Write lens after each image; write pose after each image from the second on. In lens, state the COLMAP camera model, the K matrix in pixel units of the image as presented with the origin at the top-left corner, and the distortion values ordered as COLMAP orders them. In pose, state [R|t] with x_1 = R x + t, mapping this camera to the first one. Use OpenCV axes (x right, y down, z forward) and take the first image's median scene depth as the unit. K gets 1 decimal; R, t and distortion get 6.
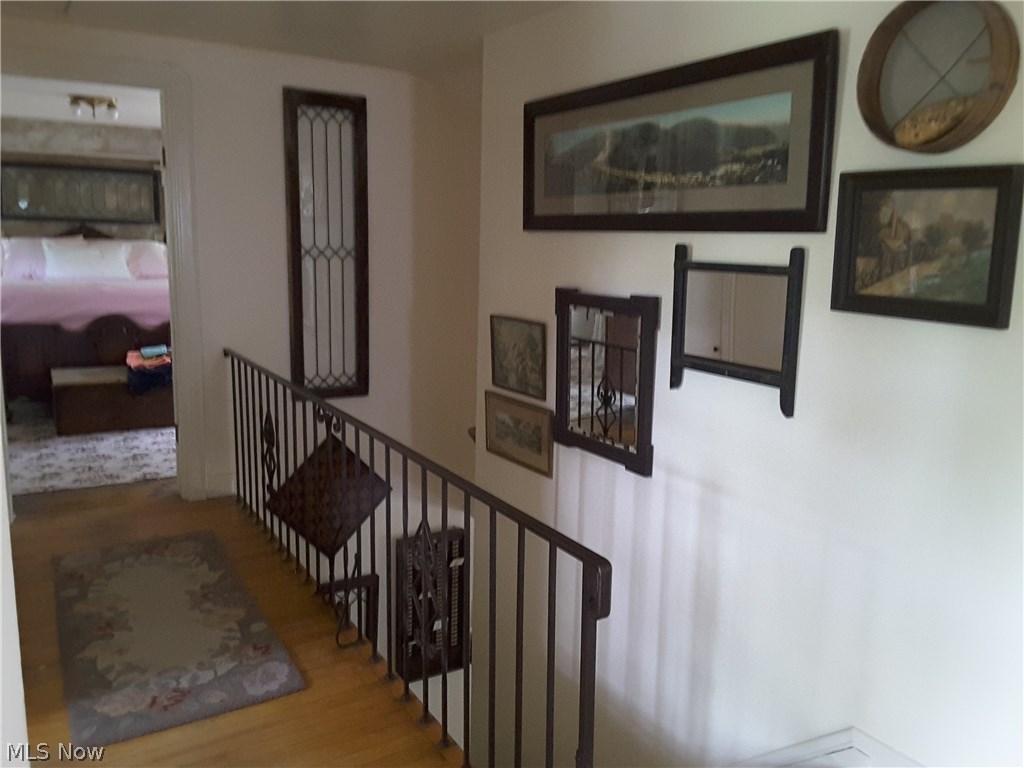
lens RADIAL K [[913.1, 0, 516.7], [0, 913.1, 379.2], [0, 0, 1]] dist [0.023097, 0.001879]
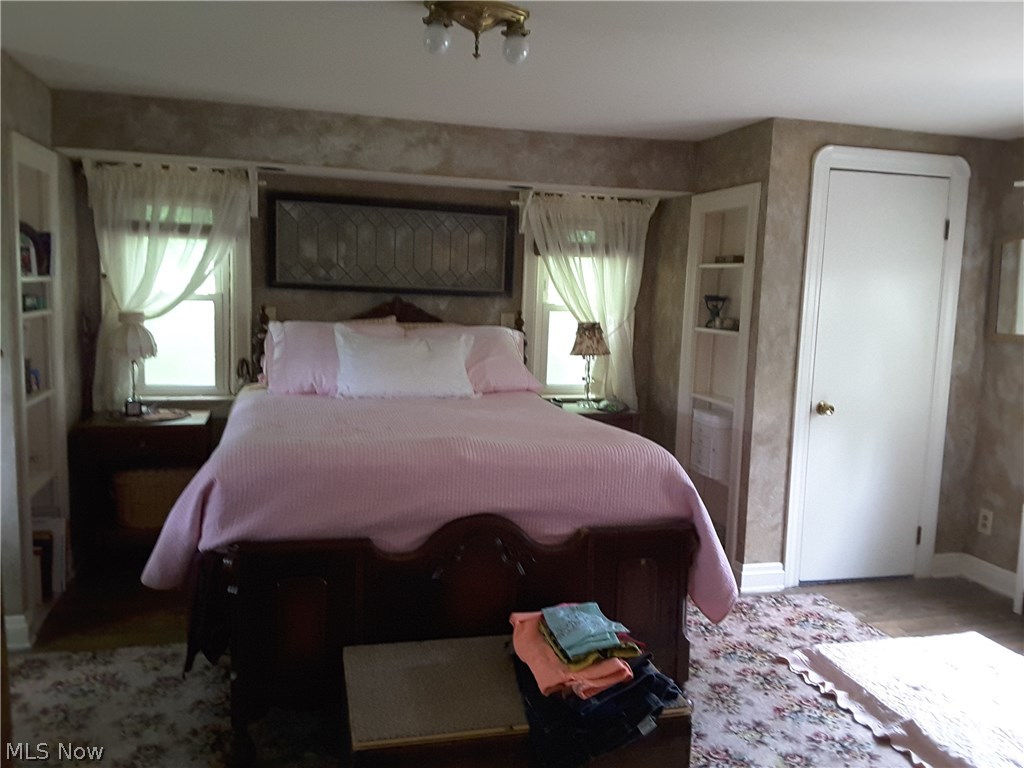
lens RADIAL K [[815.1, 0, 509.0], [0, 815.1, 387.6], [0, 0, 1]] dist [0.114493, 0.001709]
pose [[0.970660, 0.043264, -0.236534, -0.276048], [-0.052737, 0.998034, -0.033866, -0.097187], [0.234603, 0.045347, 0.971033, 0.508864]]
